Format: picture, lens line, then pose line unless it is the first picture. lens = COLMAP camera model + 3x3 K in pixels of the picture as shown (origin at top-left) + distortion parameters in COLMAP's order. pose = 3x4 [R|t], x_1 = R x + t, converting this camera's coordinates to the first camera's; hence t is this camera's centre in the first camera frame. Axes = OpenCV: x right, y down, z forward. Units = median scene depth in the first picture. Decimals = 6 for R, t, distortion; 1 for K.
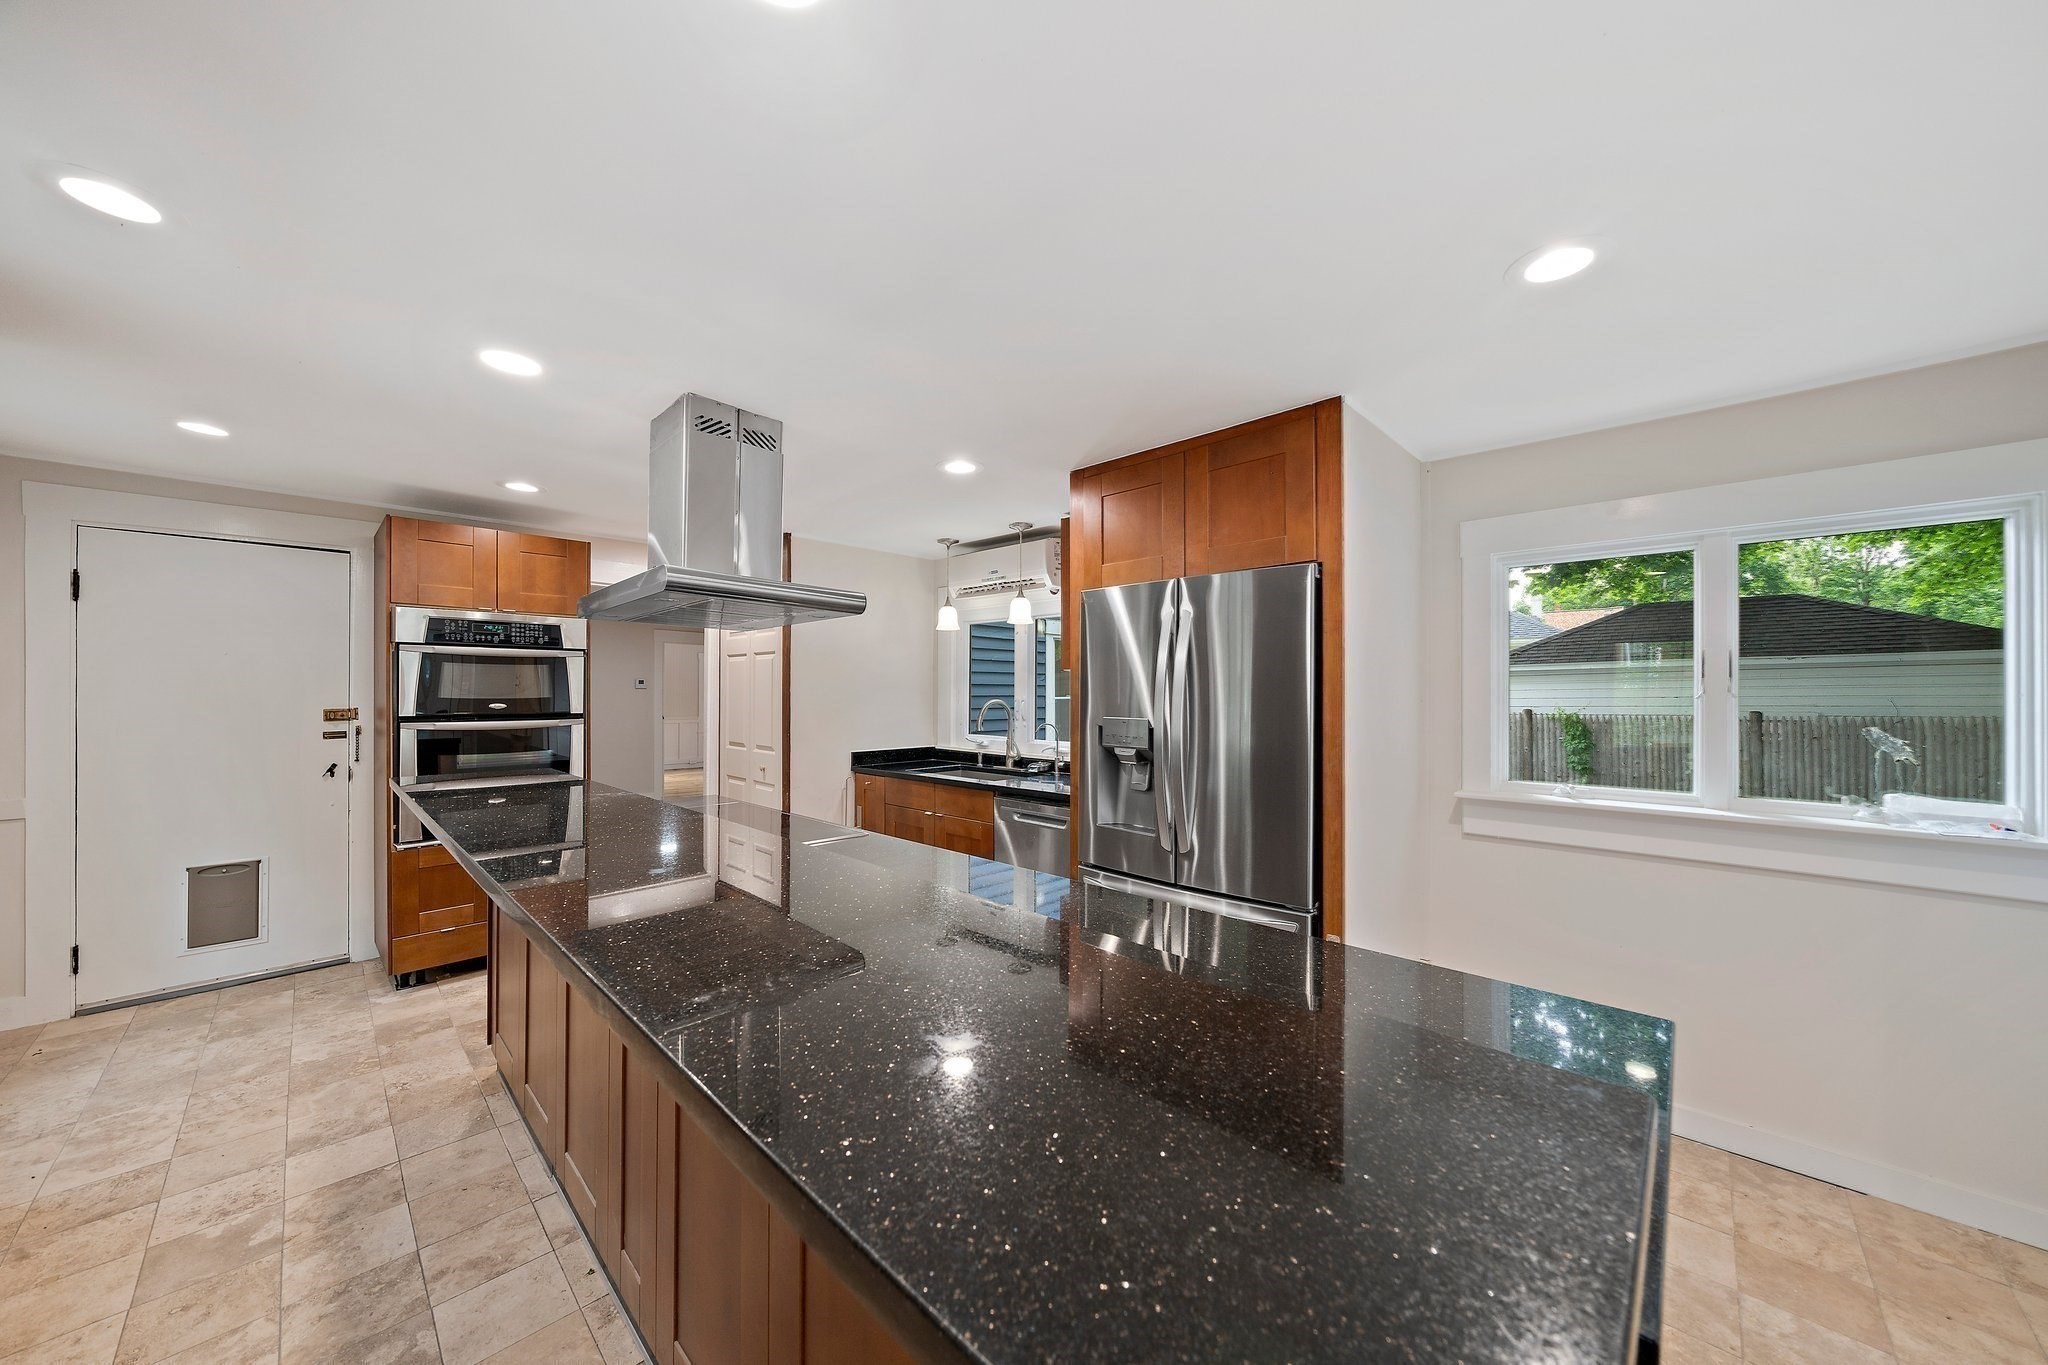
lens RADIAL K [[708.0, 0, 1030.2], [0, 708.0, 689.5], [0, 0, 1]] dist [-0.006834, 0.000518]
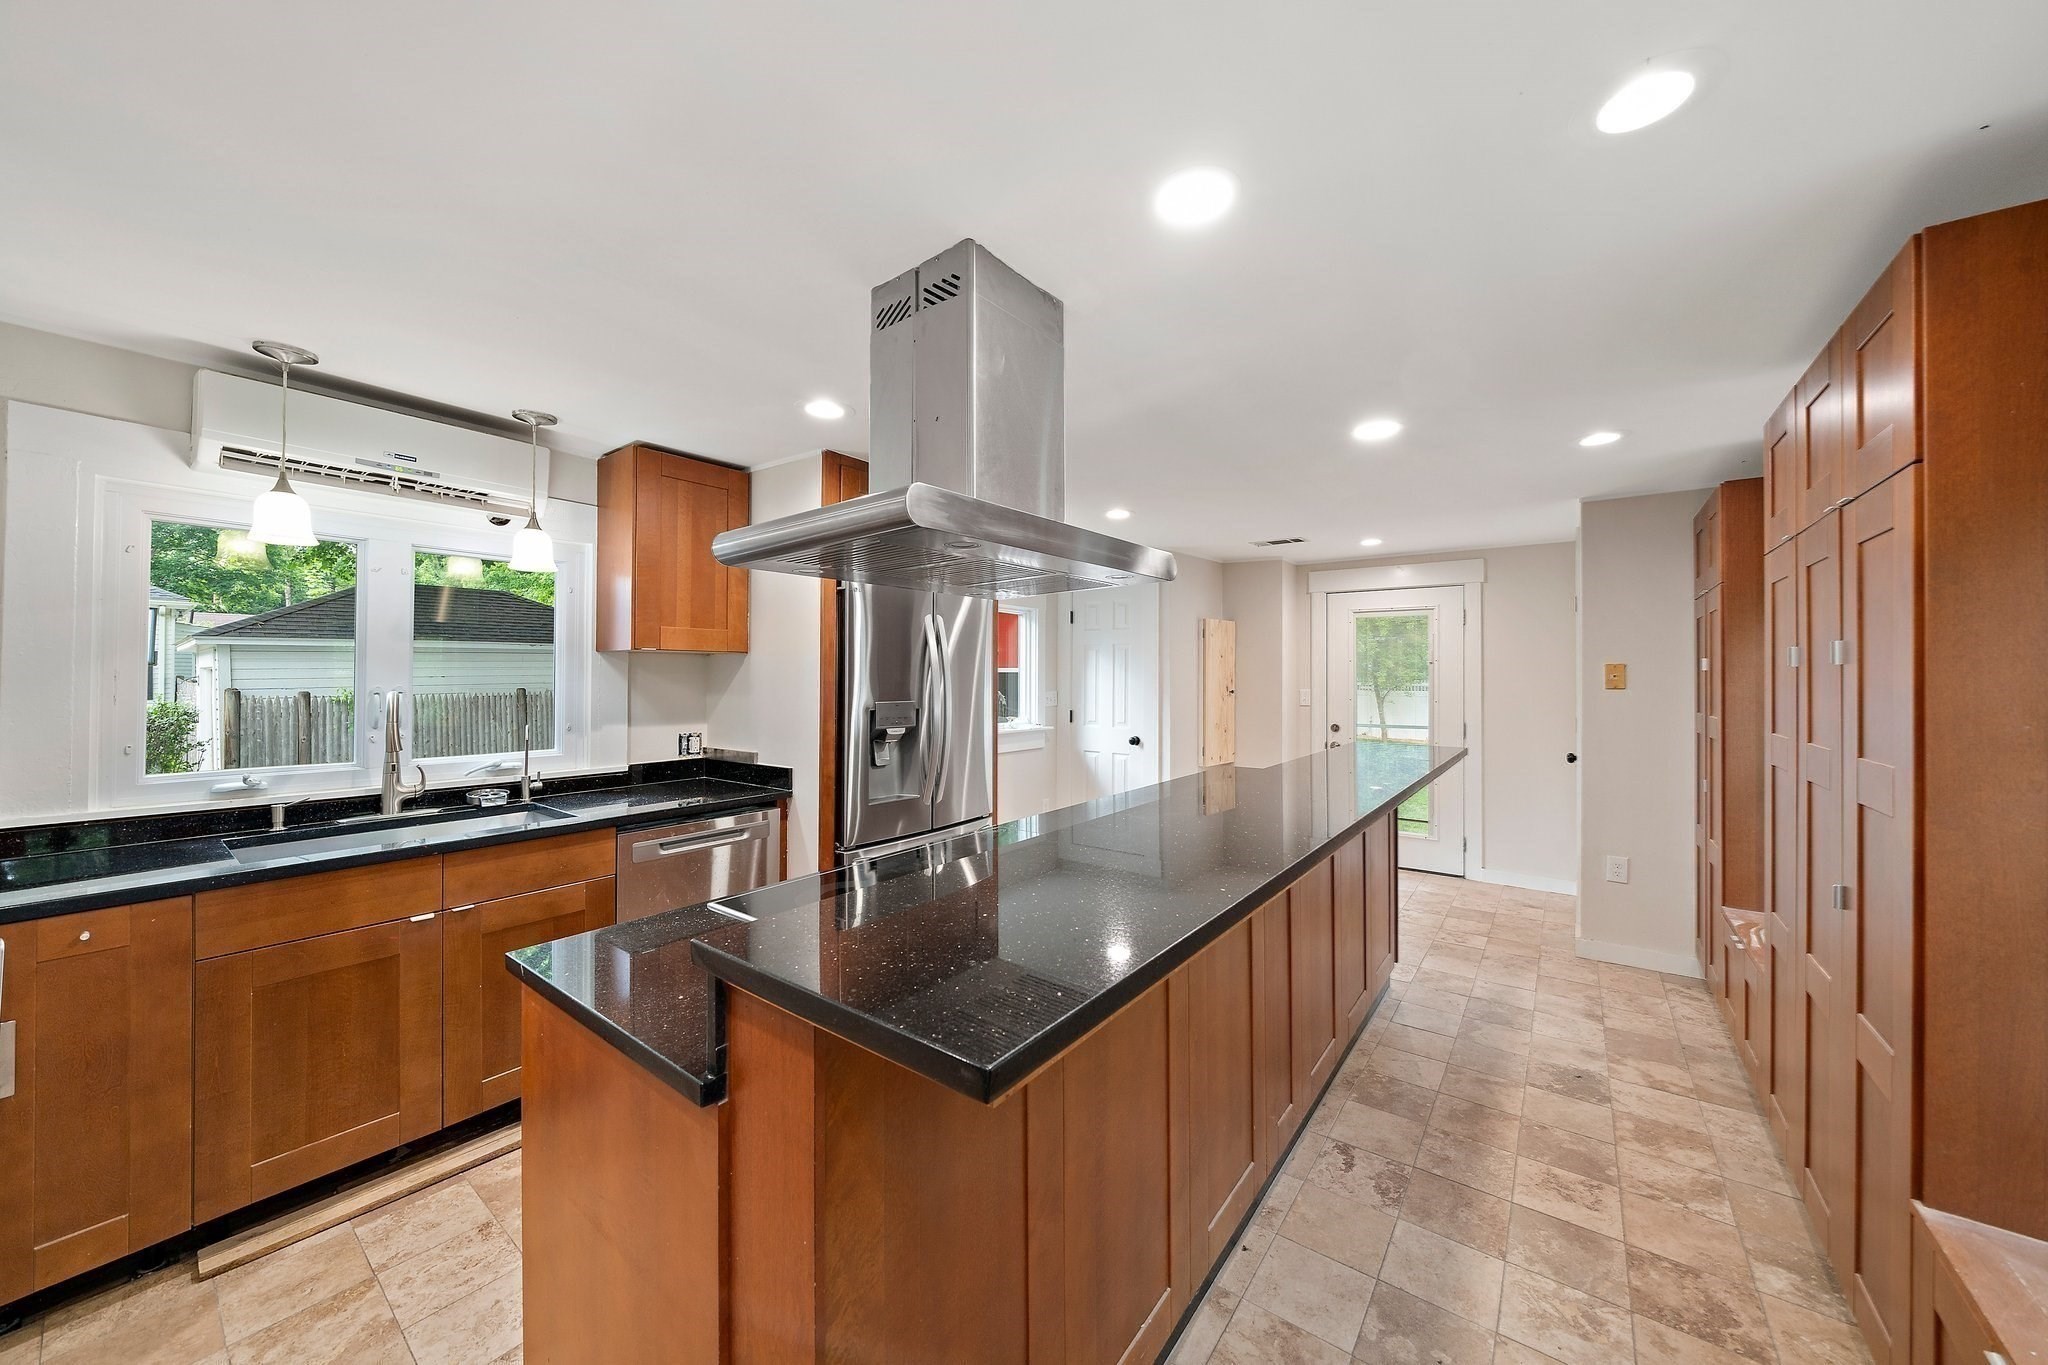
lens RADIAL K [[708.0, 0, 1038.7], [0, 708.0, 678.8], [0, 0, 1]] dist [-0.006834, 0.000518]
pose [[-0.123726, -0.004141, 0.992308, -0.632132], [-0.012070, 0.999924, 0.002668, -0.002715], [-0.992243, -0.011647, -0.123767, 0.564818]]
